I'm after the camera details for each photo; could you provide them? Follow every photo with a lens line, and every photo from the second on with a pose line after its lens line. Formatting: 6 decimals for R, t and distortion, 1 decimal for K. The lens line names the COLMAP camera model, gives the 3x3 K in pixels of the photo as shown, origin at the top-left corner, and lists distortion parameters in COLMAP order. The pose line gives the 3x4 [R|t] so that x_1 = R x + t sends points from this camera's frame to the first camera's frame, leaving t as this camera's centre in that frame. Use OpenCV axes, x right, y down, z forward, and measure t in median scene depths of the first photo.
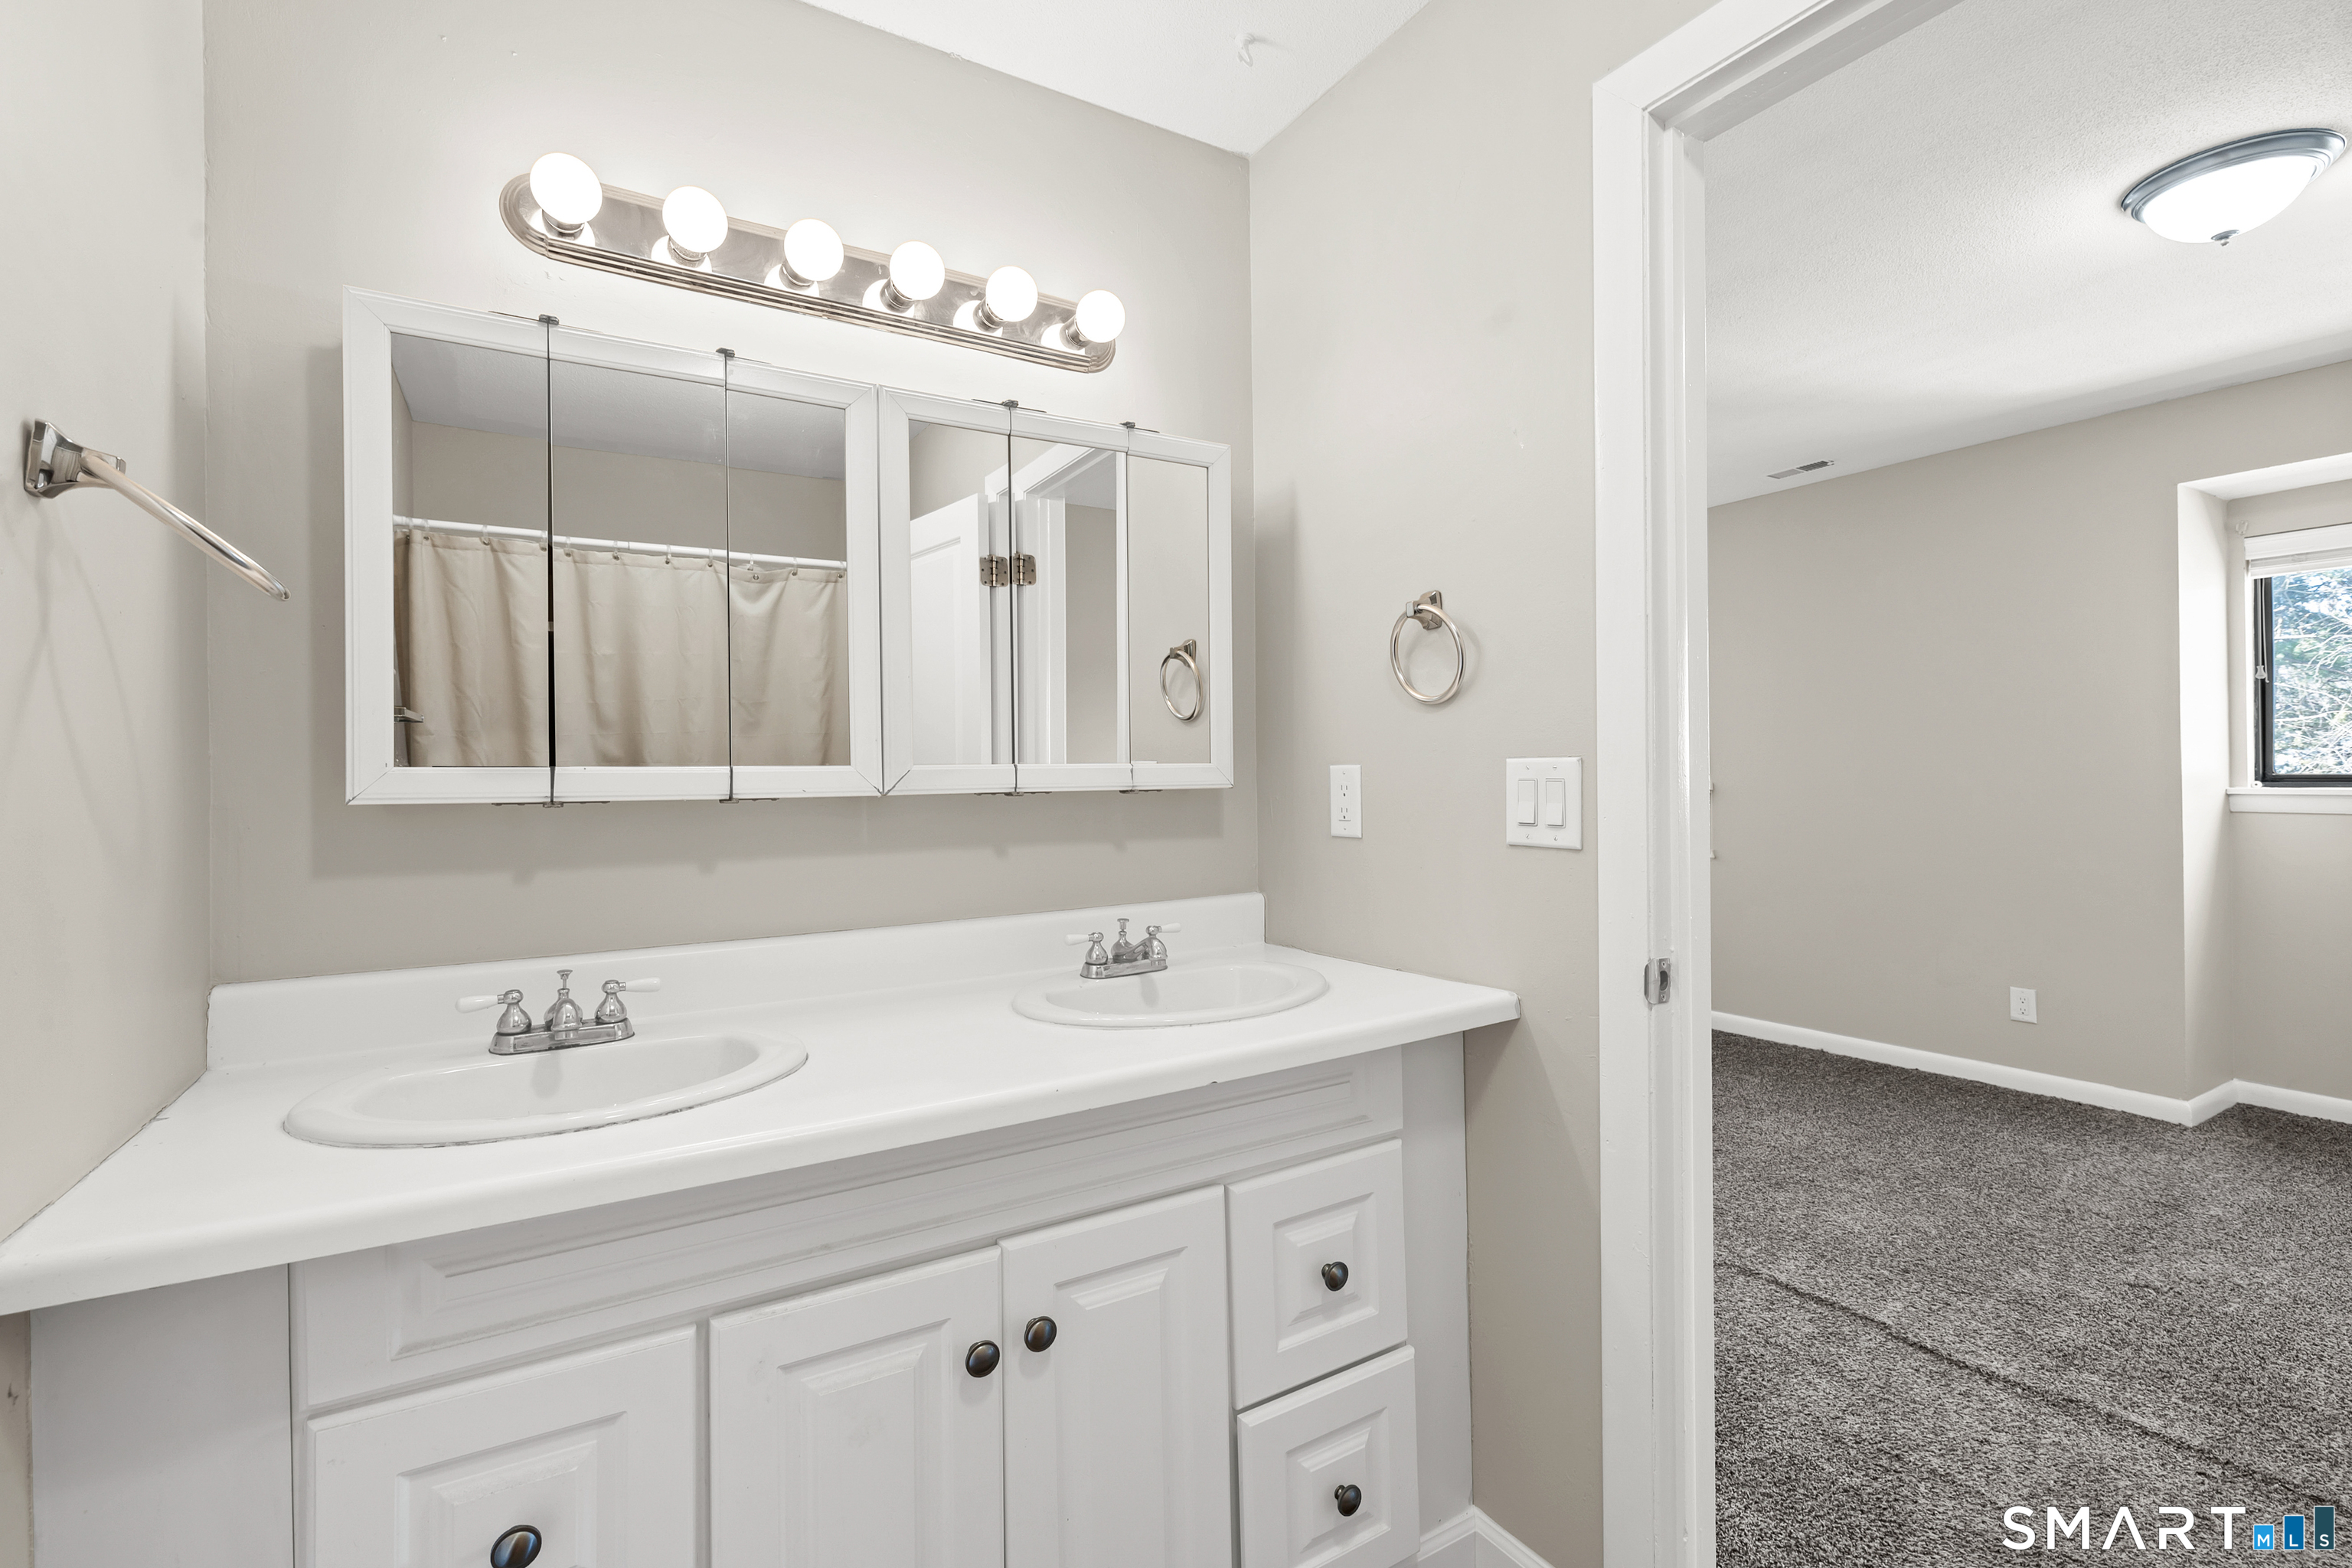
lens RADIAL K [[1011.2, 0, 1189.1], [0, 1011.2, 774.7], [0, 0, 1]] dist [-0.002378, 0.000402]
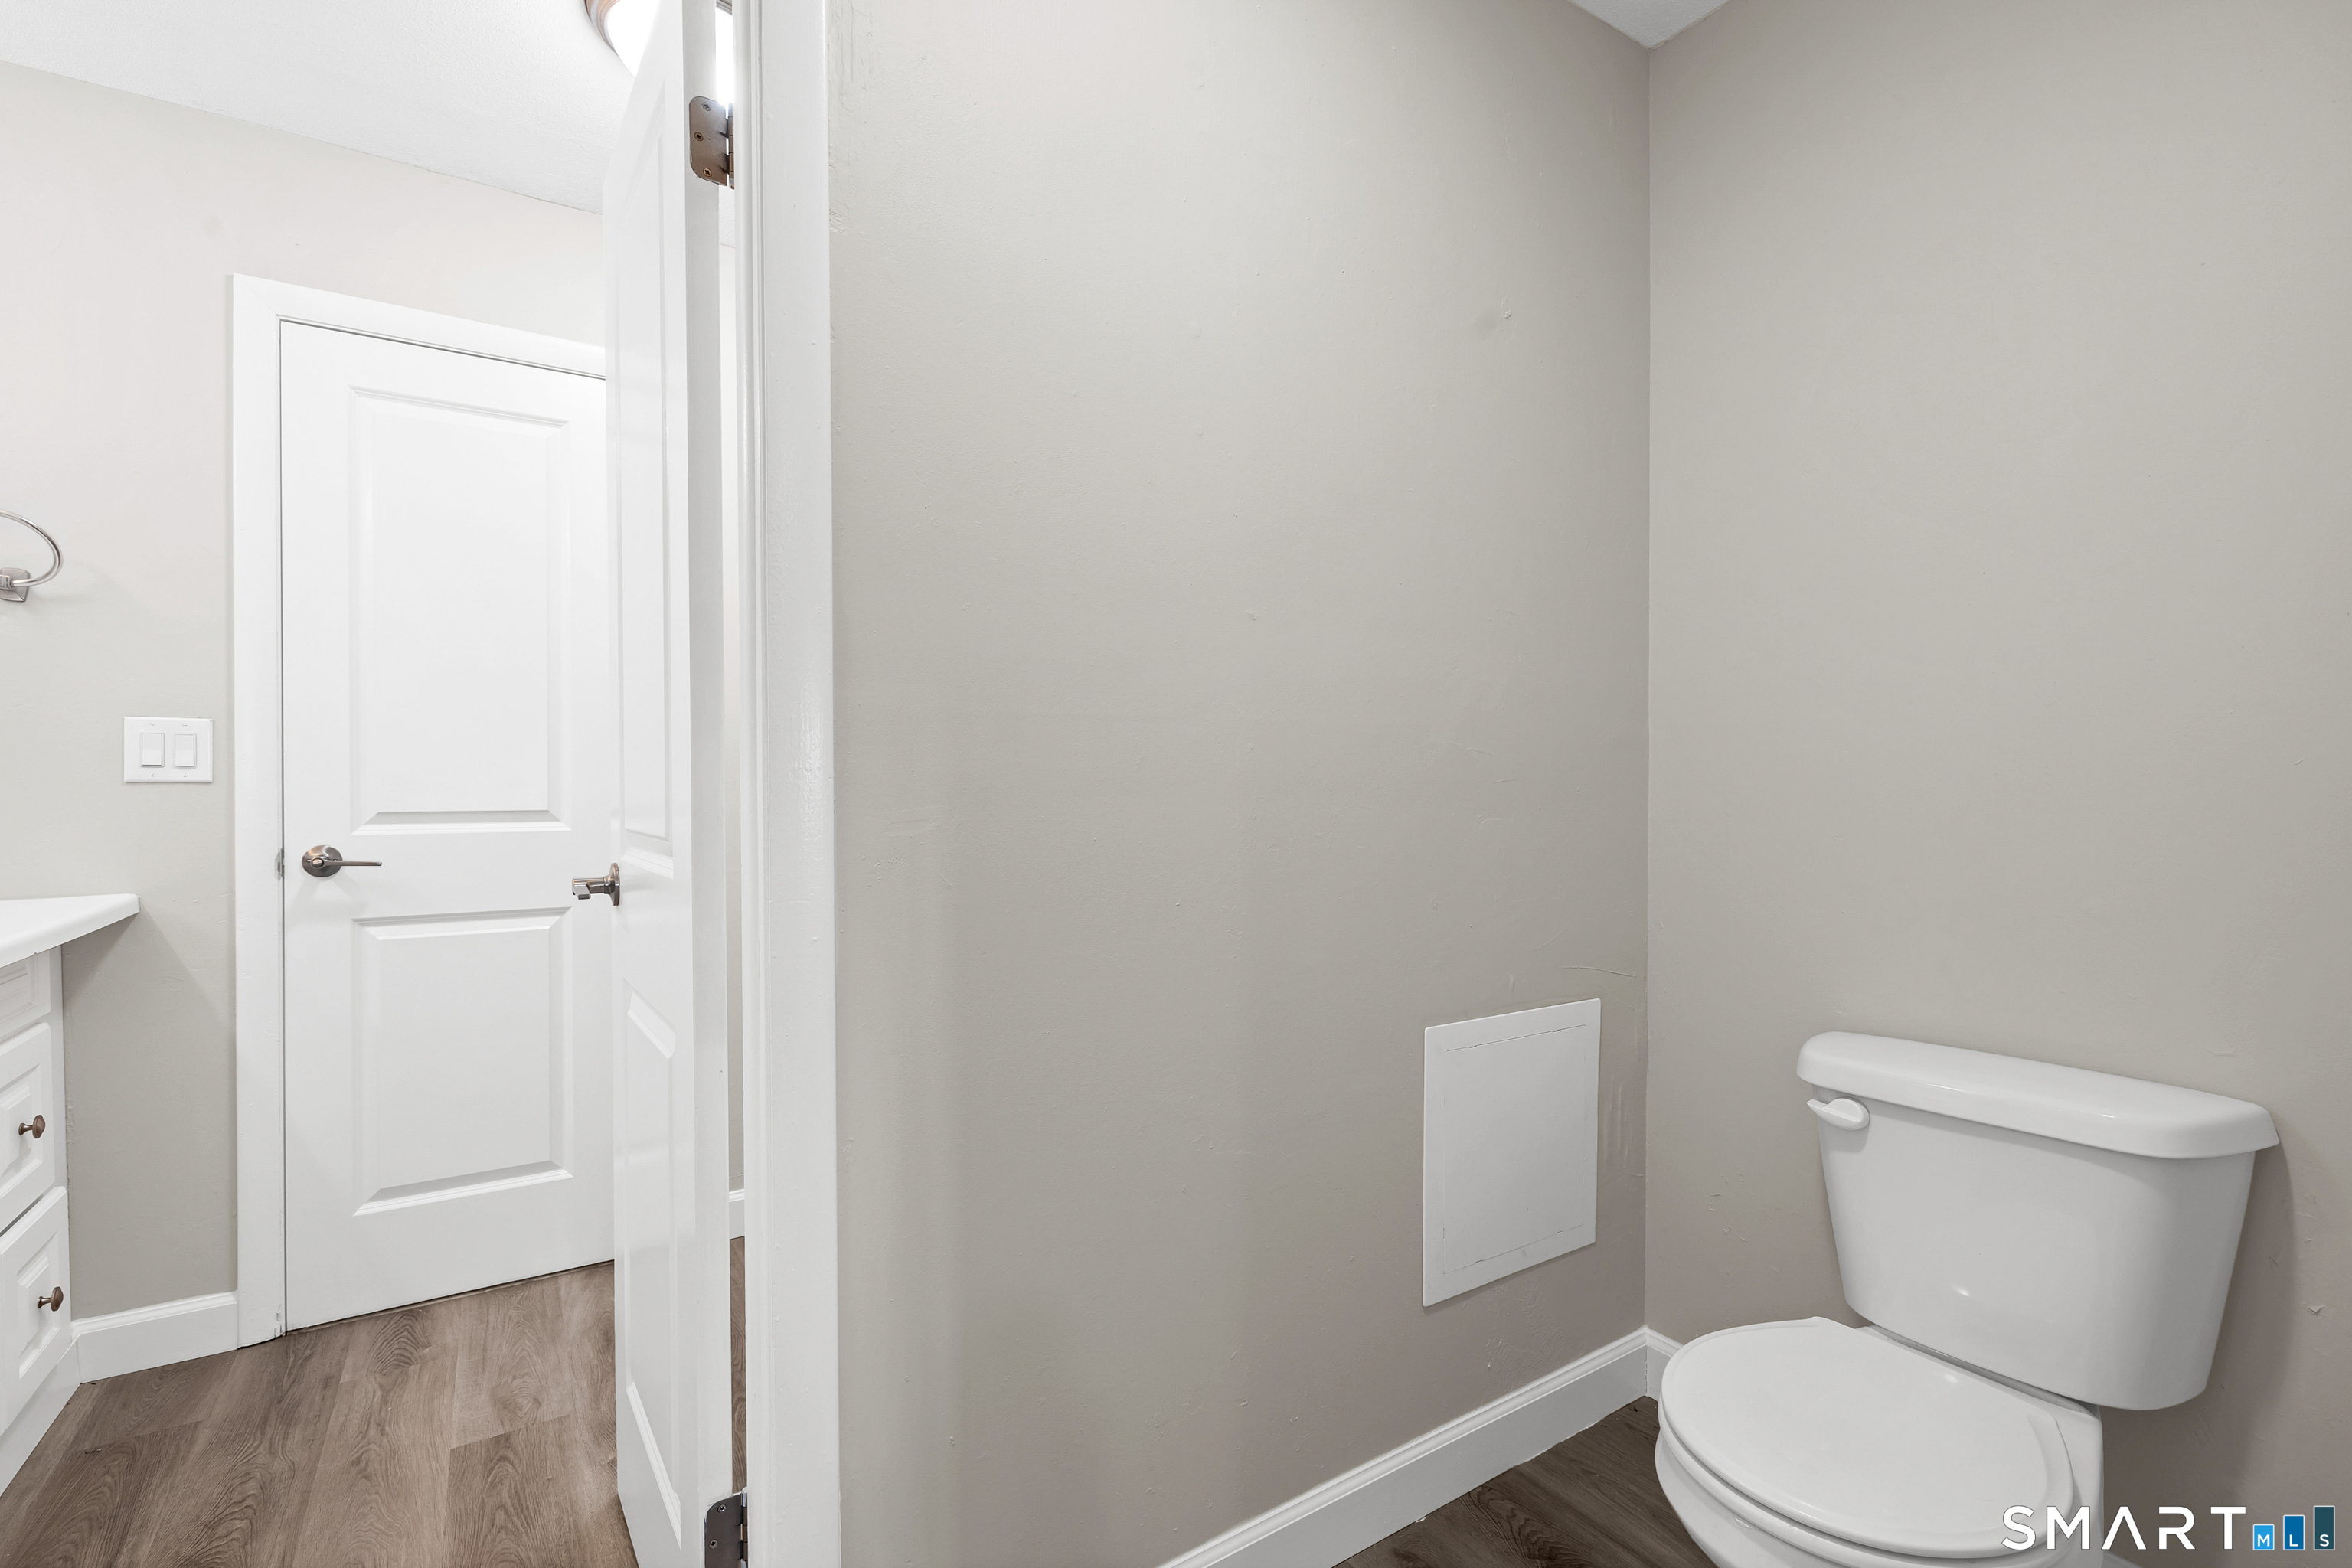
lens RADIAL K [[1011.2, 0, 1177.6], [0, 1011.2, 784.9], [0, 0, 1]] dist [-0.002378, 0.000402]
pose [[-0.016765, -0.004618, 0.999849, -1.052835], [-0.002615, 0.999986, 0.004575, 0.065545], [-0.999856, -0.002538, -0.016777, -0.353211]]
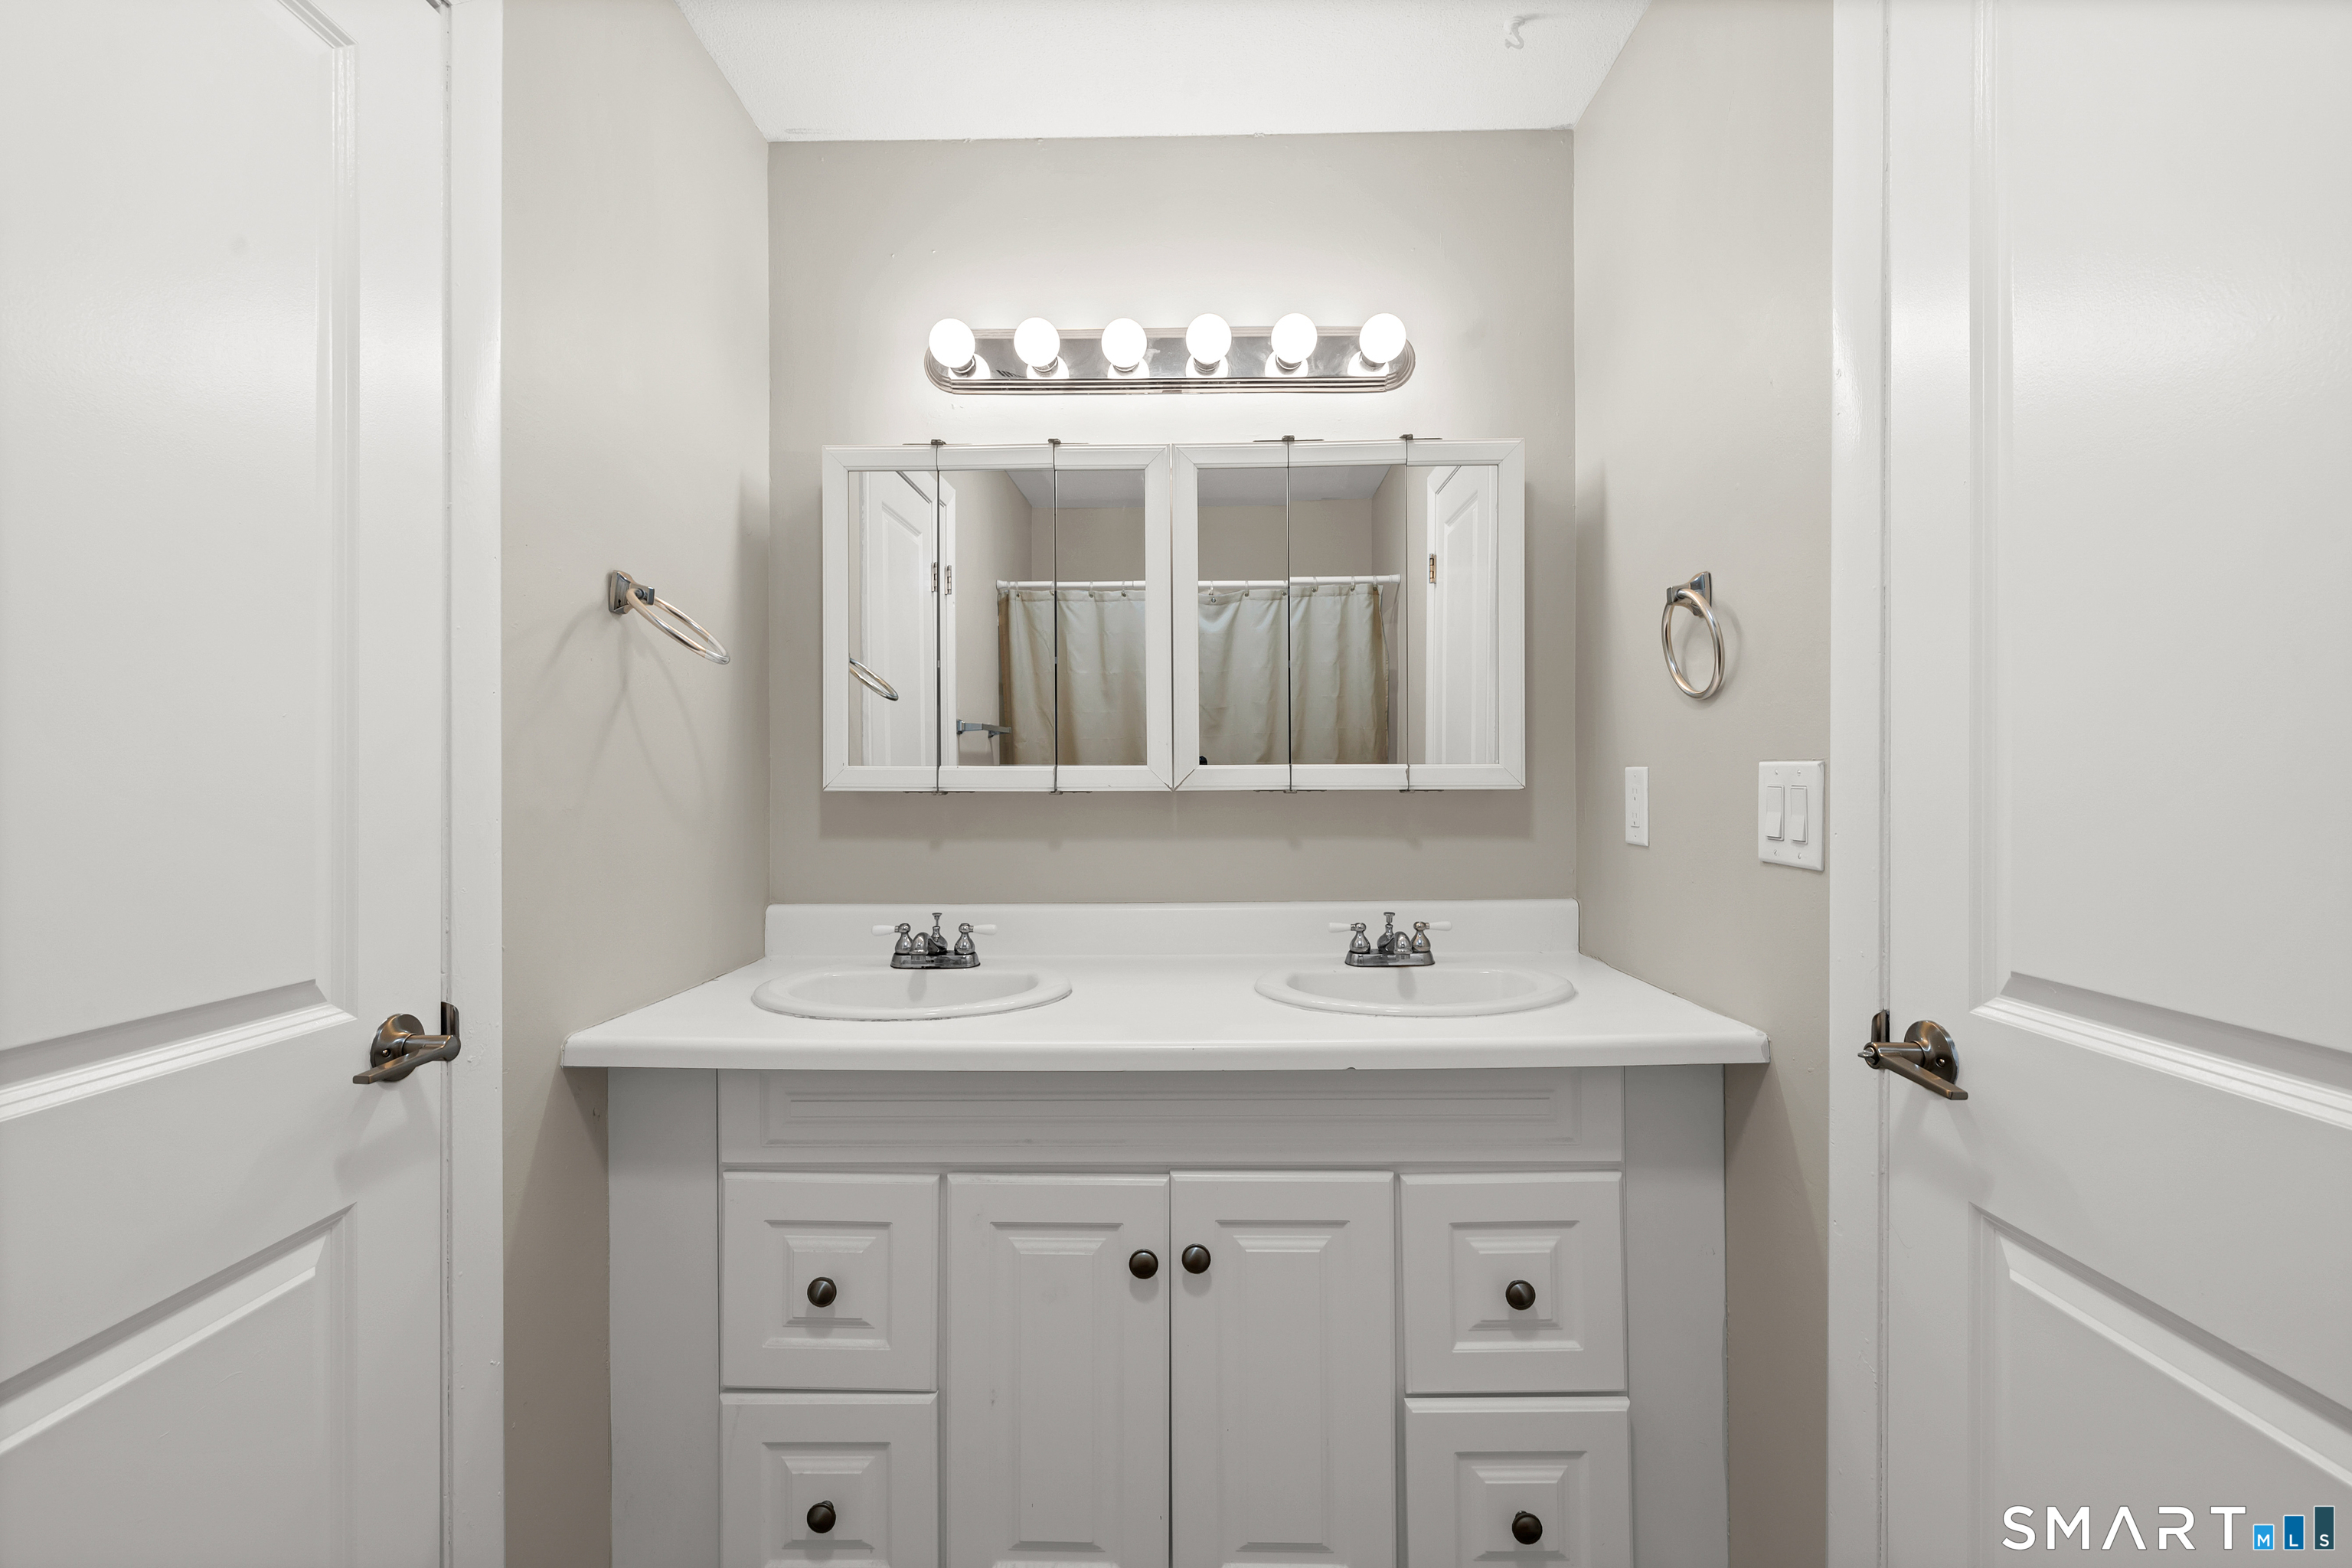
lens RADIAL K [[1011.2, 0, 1239.8], [0, 1011.2, 773.2], [0, 0, 1]] dist [-0.002378, 0.000402]
pose [[0.853137, 0.009528, -0.521601, 0.398885], [-0.006892, 0.999952, 0.006993, -0.009271], [0.521642, -0.002371, 0.853161, 0.030697]]
